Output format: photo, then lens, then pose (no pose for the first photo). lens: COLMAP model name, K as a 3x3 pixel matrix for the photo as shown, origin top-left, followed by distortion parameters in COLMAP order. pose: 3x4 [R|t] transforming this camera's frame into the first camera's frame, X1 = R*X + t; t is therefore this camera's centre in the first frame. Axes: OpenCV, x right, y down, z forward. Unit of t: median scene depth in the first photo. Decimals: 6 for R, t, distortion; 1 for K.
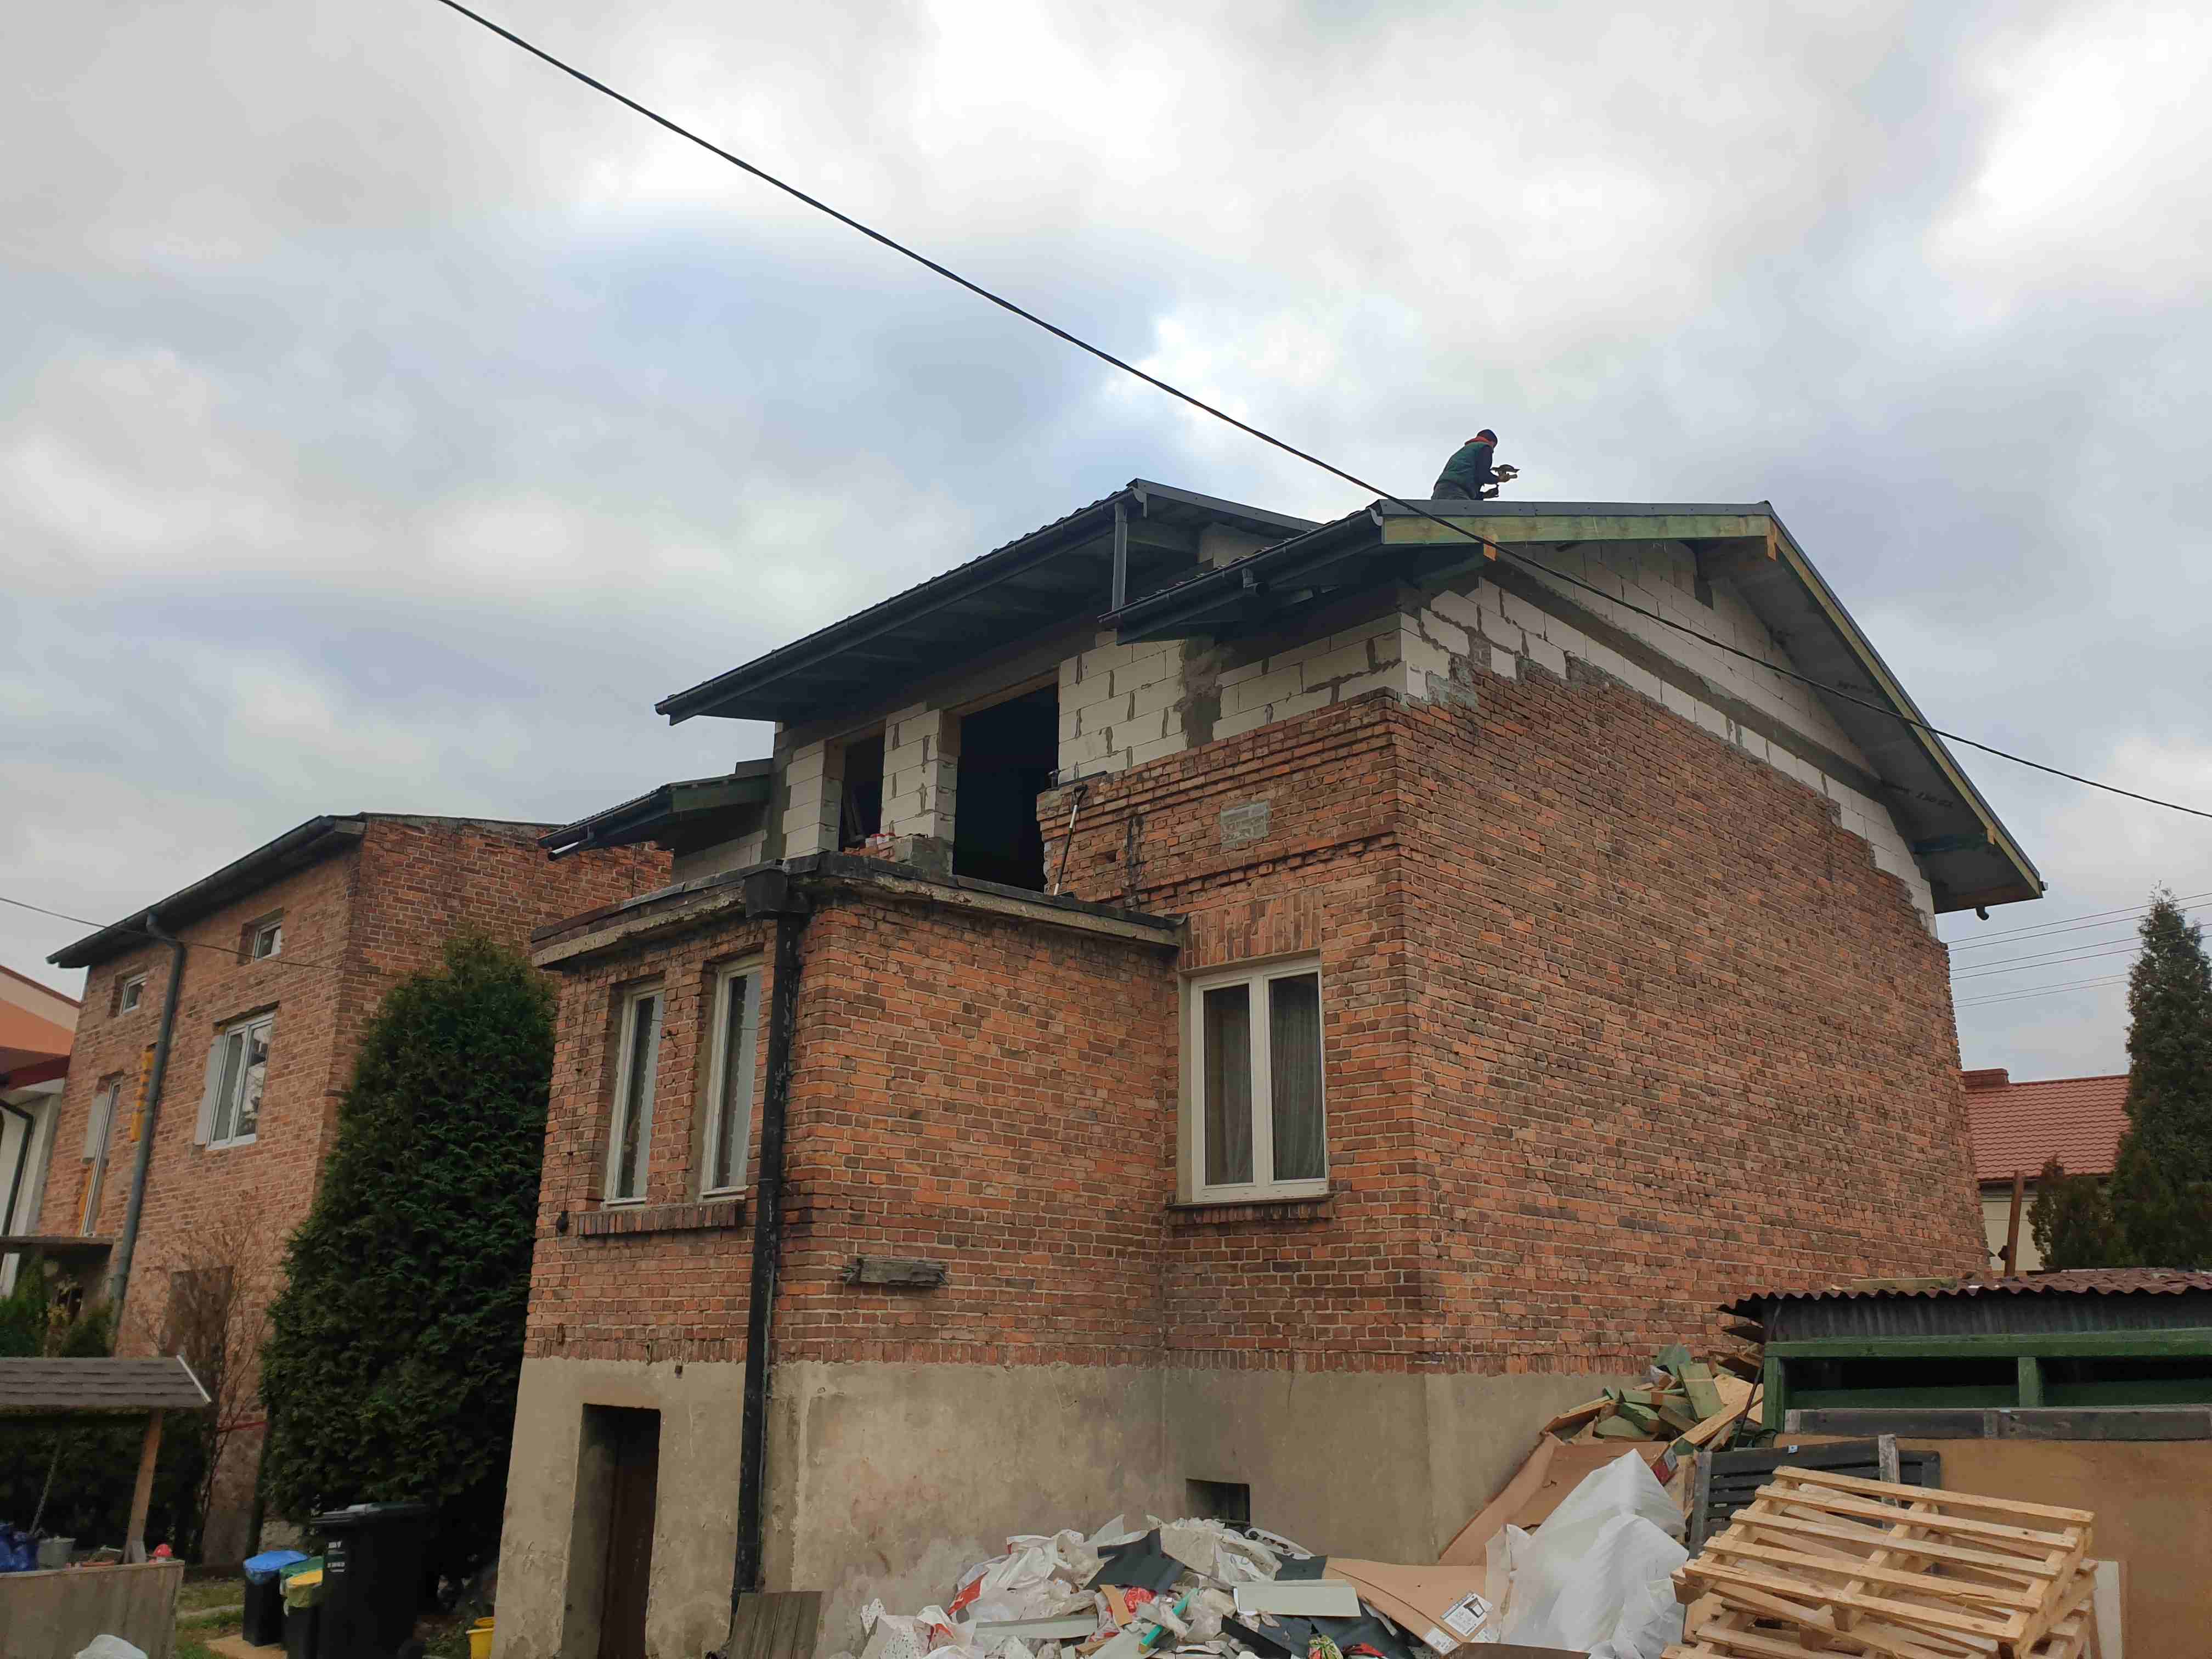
lens RADIAL K [[1698.9, 0, 1107.1], [0, 1698.9, 821.4], [0, 0, 1]] dist [0.039374, -0.030692]
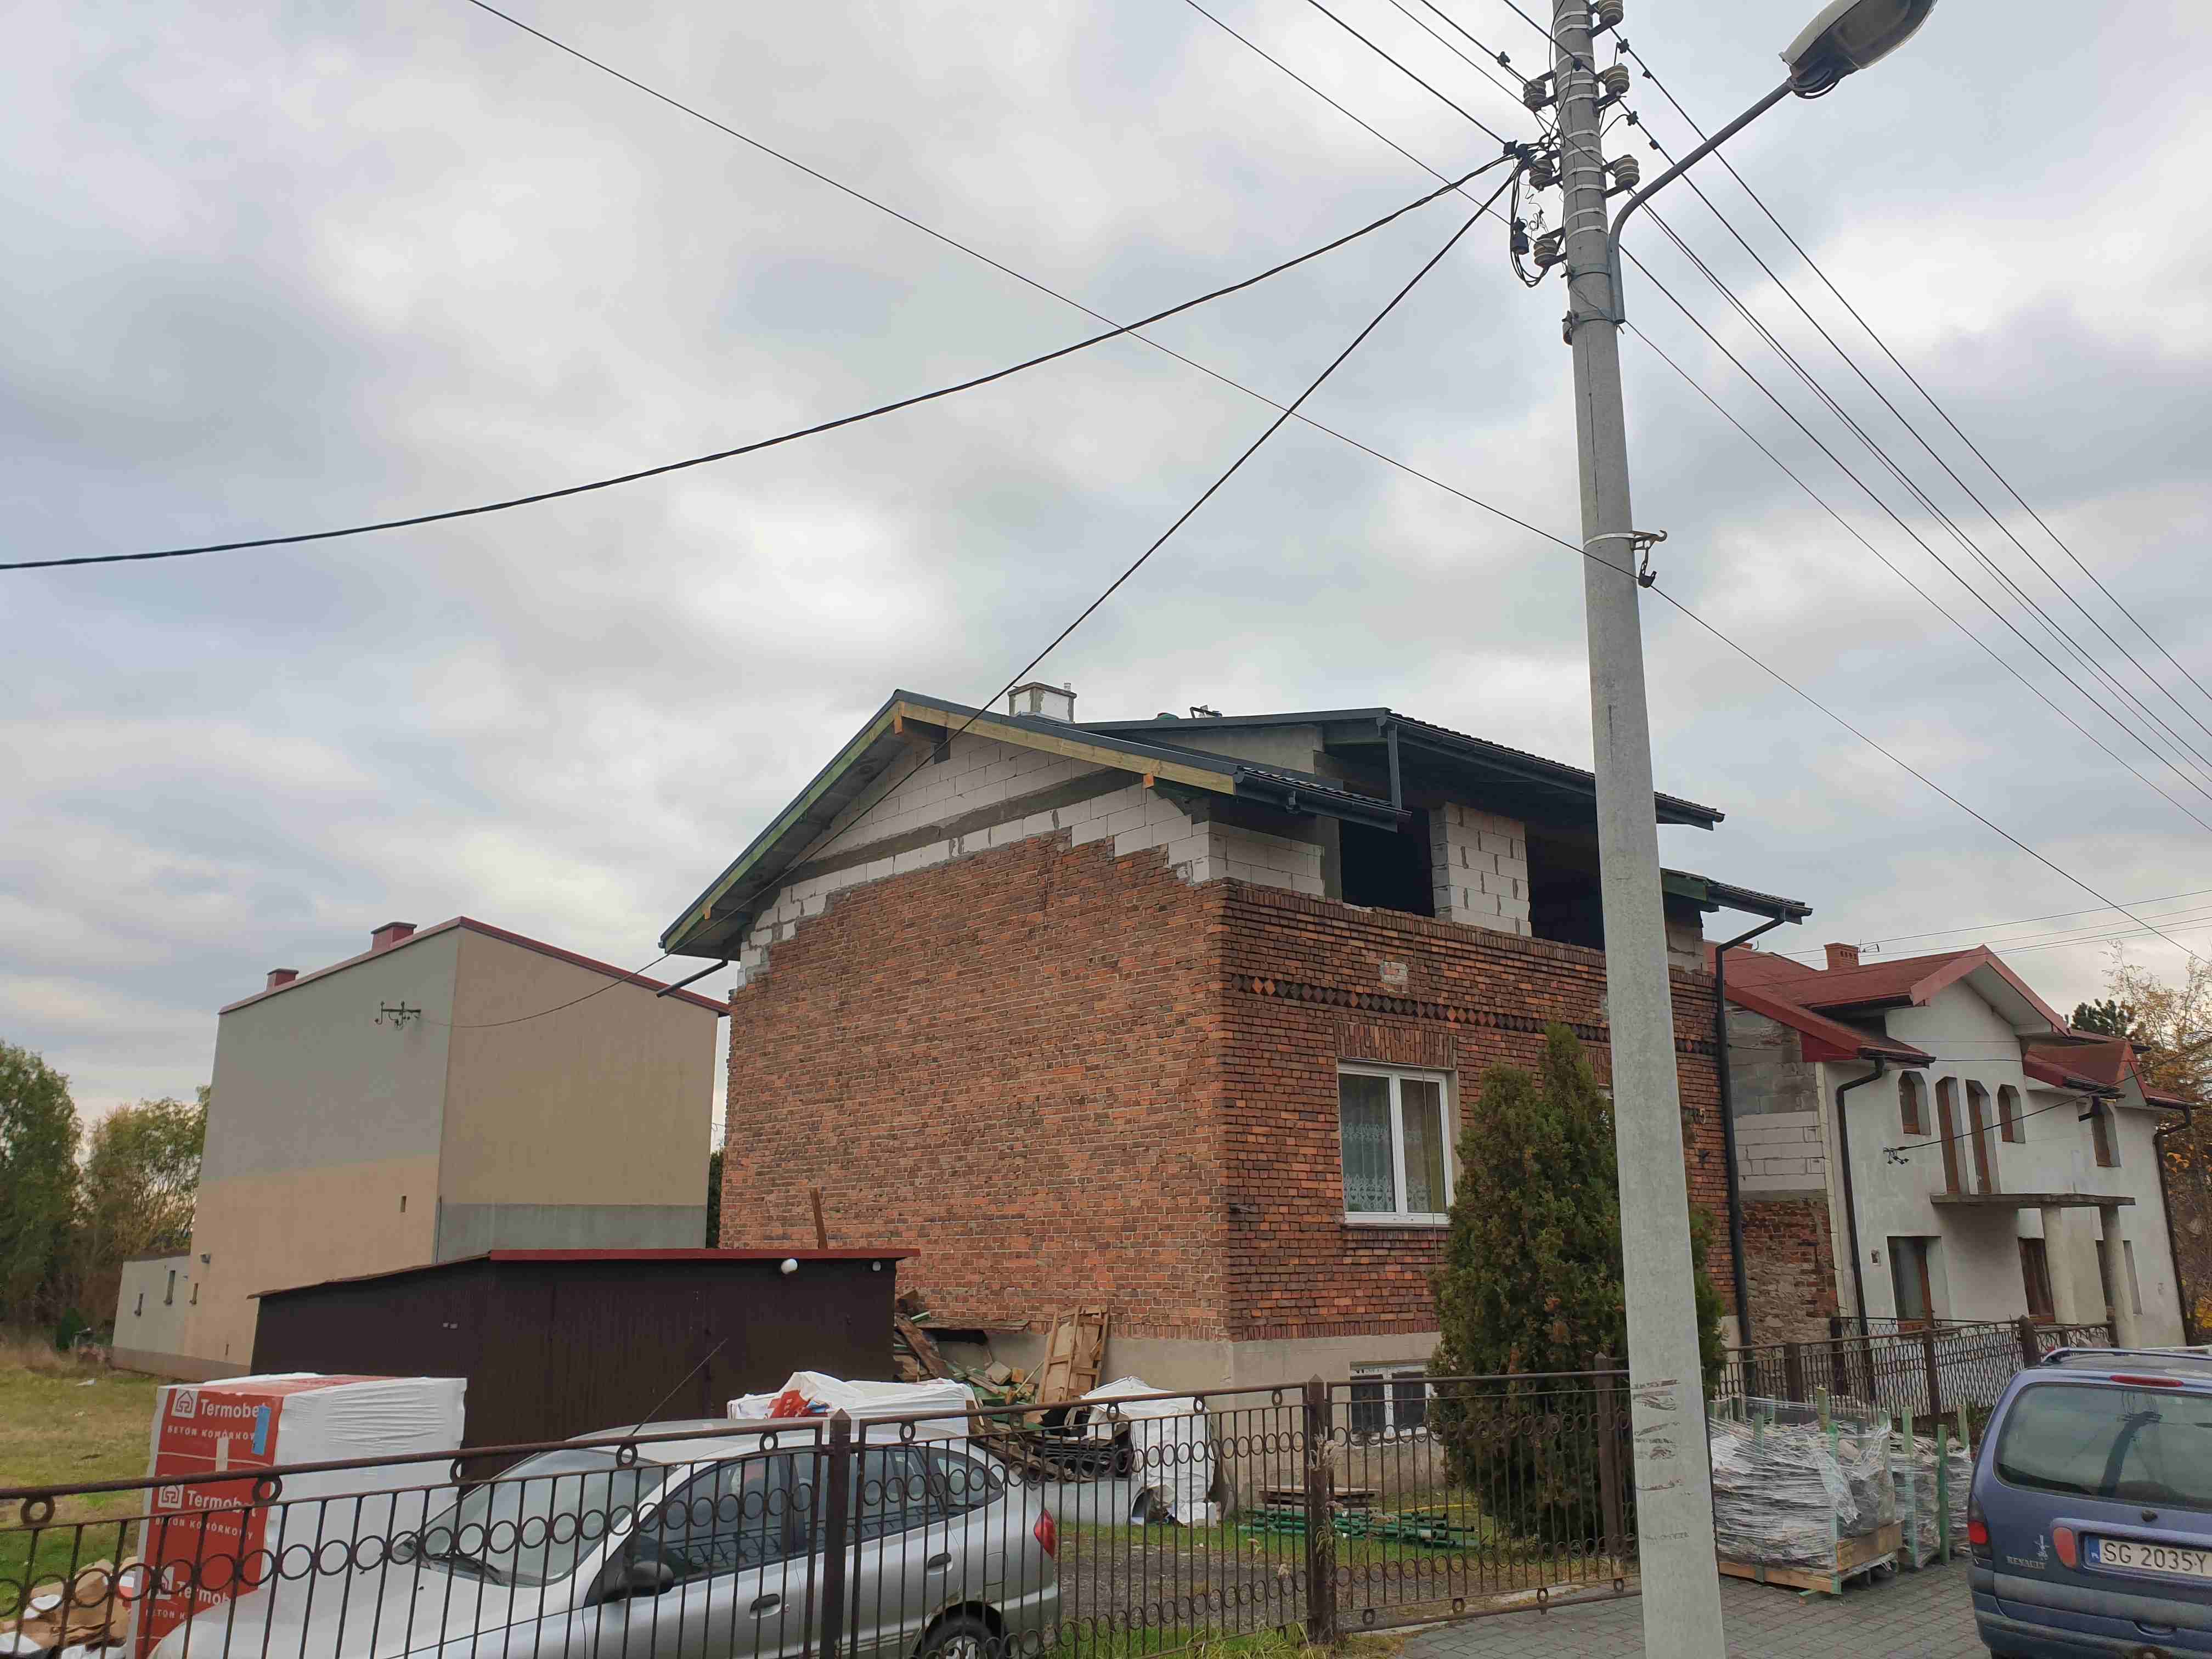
lens RADIAL K [[1698.9, 0, 1137.4], [0, 1698.9, 788.4], [0, 0, 1]] dist [0.039374, -0.030692]
pose [[-0.057699, -0.272503, -0.960423, 2.077377], [0.305413, 0.911085, -0.276852, 0.400464], [0.950470, -0.309300, 0.030658, 1.402070]]
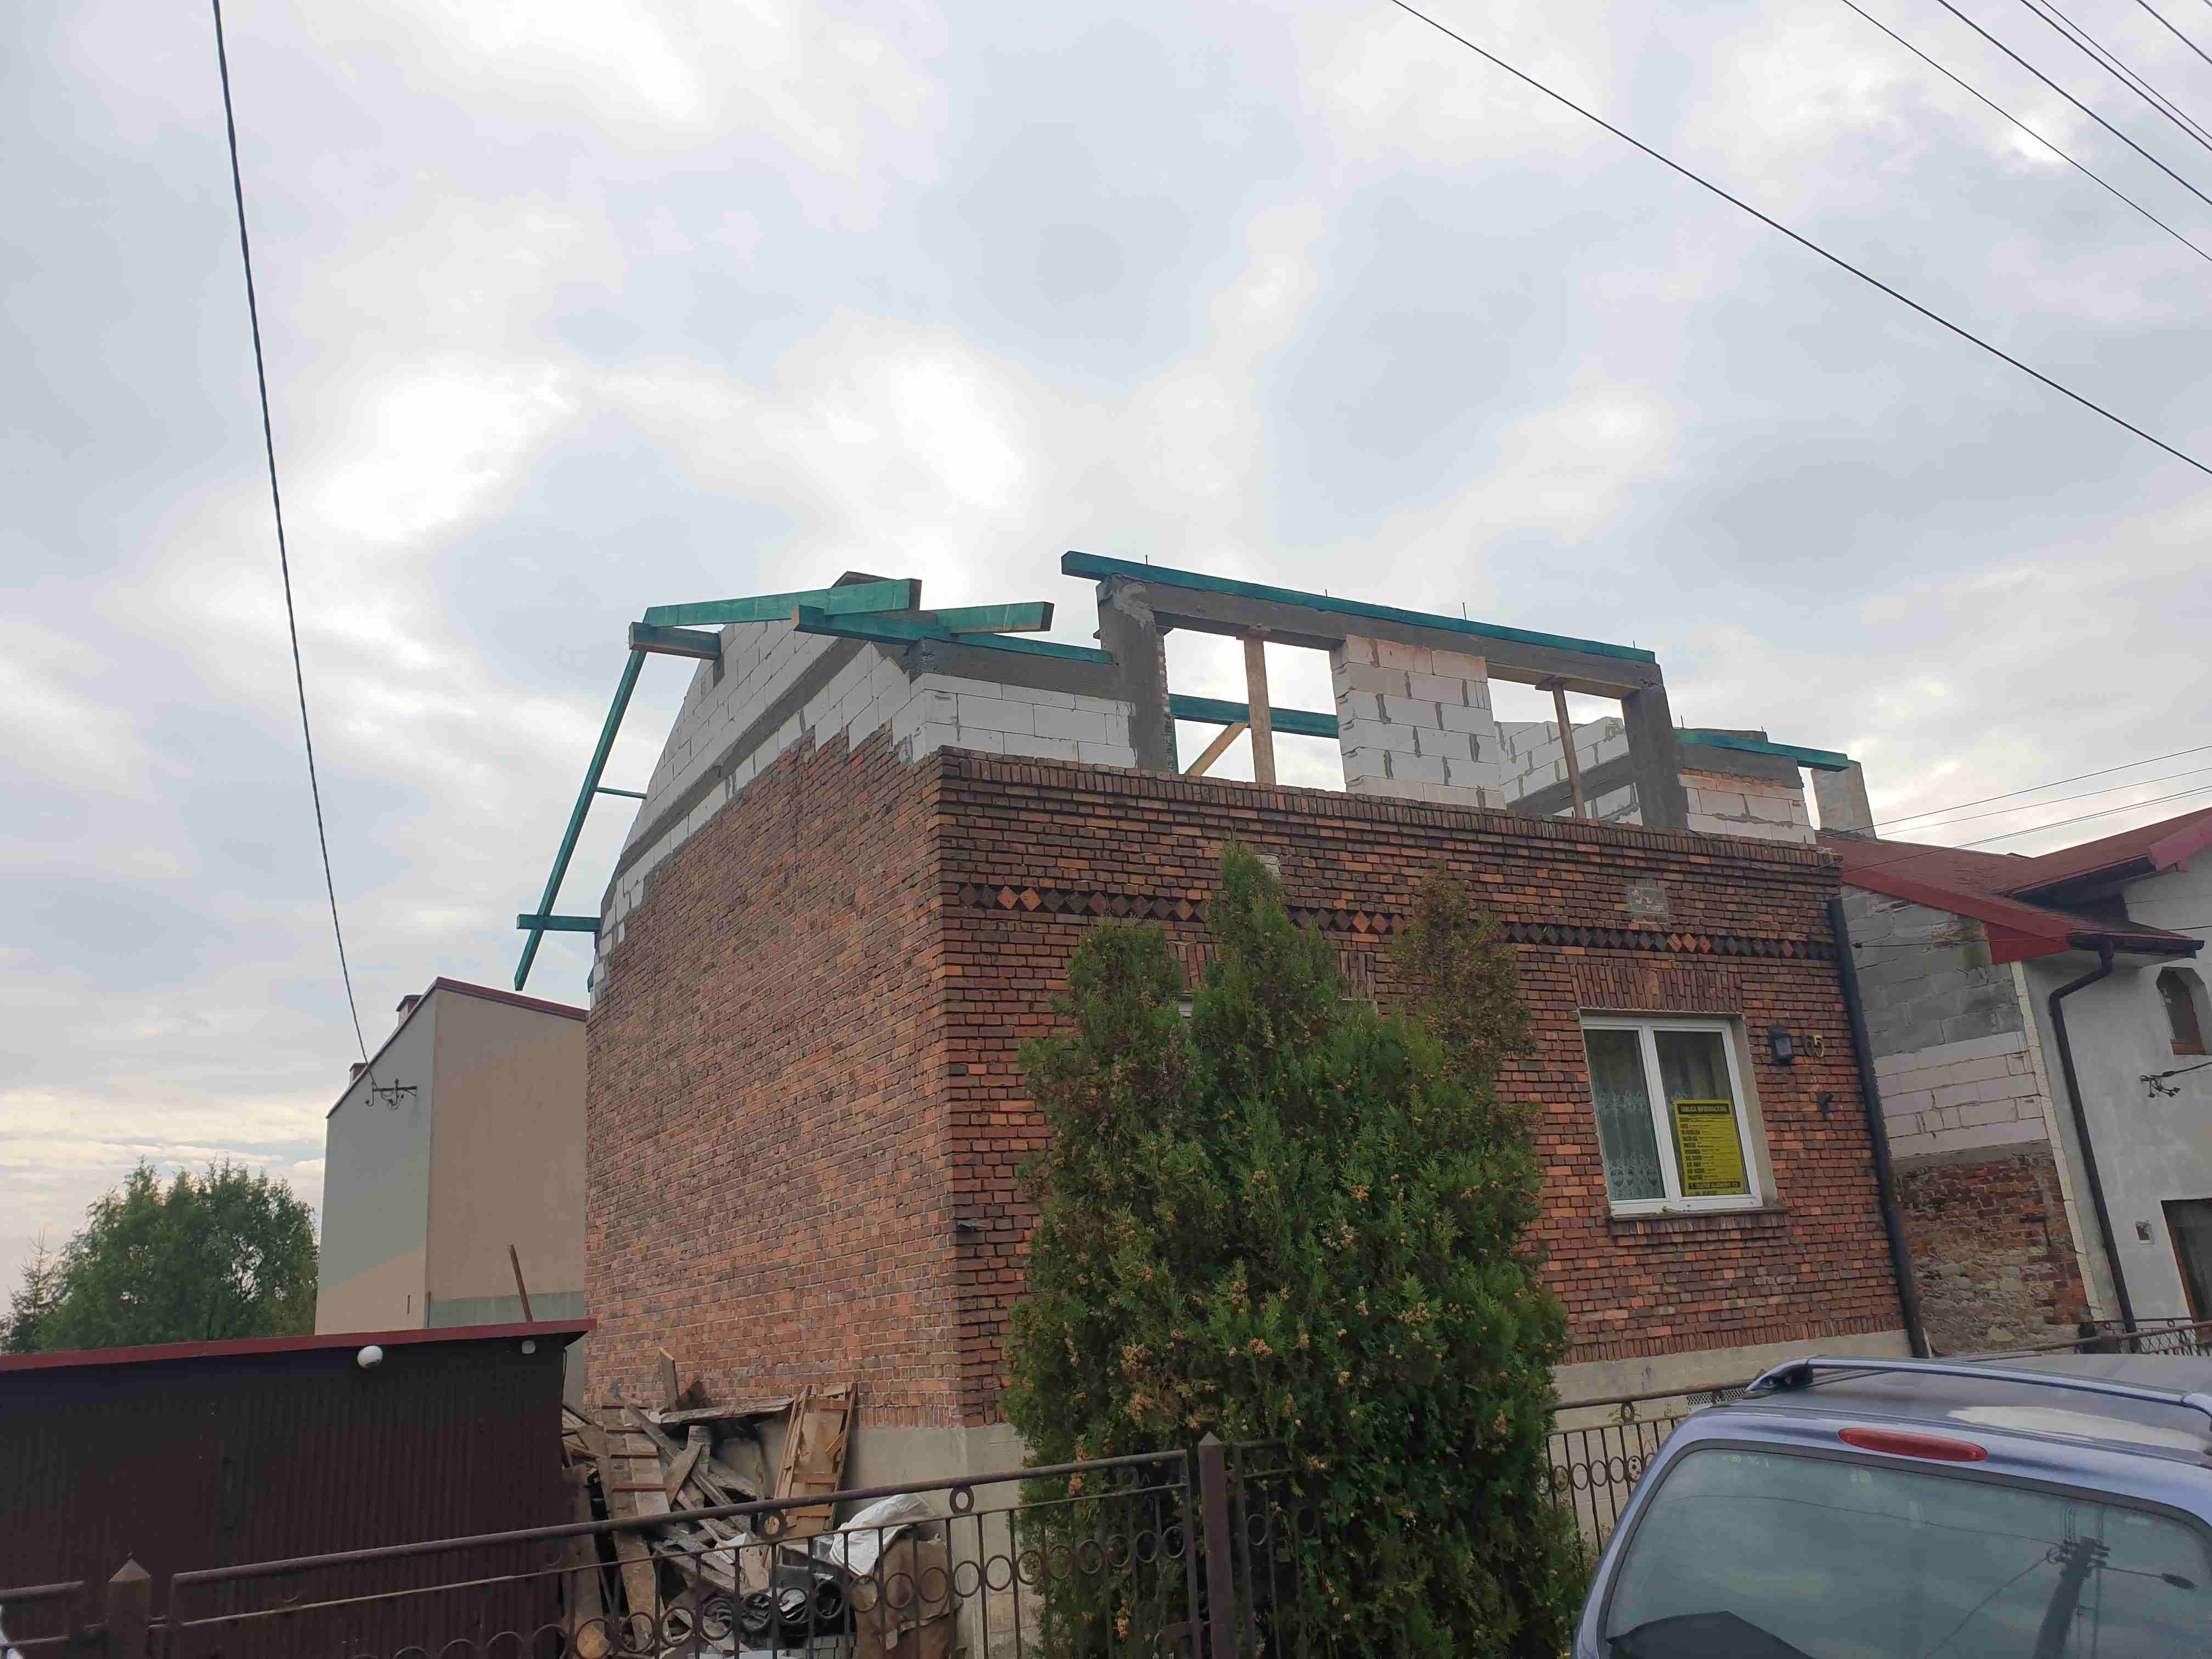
lens RADIAL K [[1698.9, 0, 1132.5], [0, 1698.9, 789.5], [0, 0, 1]] dist [0.039374, -0.030692]
pose [[-0.257676, -0.283051, -0.923843, 1.573770], [0.357975, 0.860124, -0.363374, 0.511857], [0.897473, -0.424345, -0.120308, 1.691575]]
